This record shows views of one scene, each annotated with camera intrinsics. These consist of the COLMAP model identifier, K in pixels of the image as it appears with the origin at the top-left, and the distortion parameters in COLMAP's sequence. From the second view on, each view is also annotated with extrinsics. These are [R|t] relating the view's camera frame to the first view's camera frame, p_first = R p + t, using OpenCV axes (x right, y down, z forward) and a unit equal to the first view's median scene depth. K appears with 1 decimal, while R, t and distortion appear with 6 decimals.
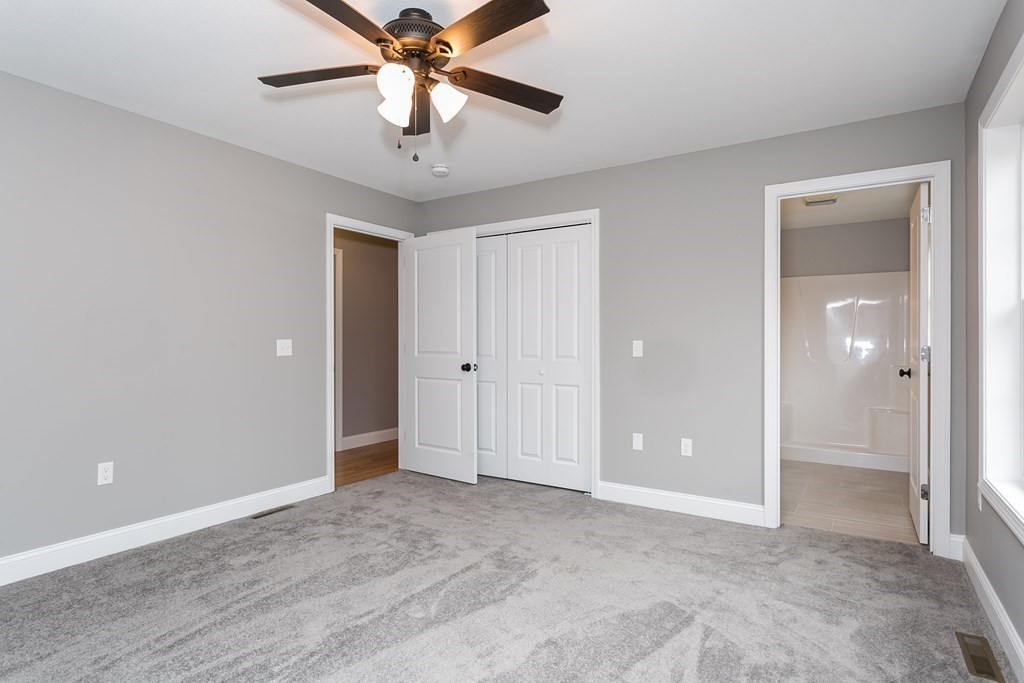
lens RADIAL K [[543.8, 0, 506.5], [0, 543.8, 349.8], [0, 0, 1]] dist [-0.000584, 0.000567]
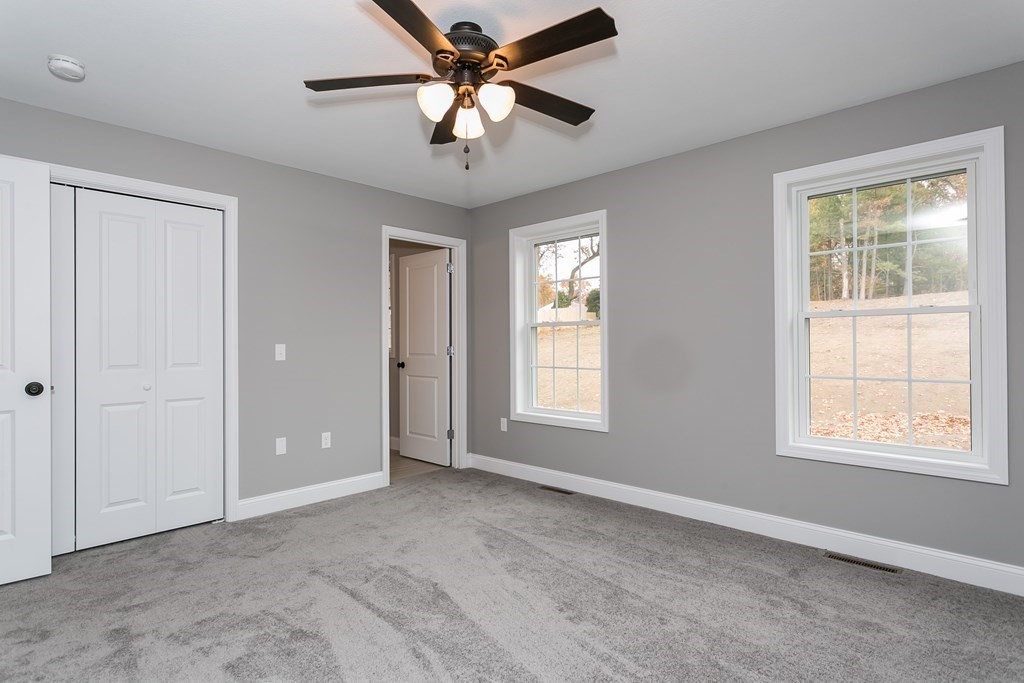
lens RADIAL K [[543.8, 0, 510.9], [0, 543.8, 337.8], [0, 0, 1]] dist [-0.000584, 0.000567]
pose [[0.189184, 0.001647, 0.981940, -0.723446], [0.019398, 0.999797, -0.005415, -0.015926], [-0.981750, 0.020072, 0.189113, 0.439441]]
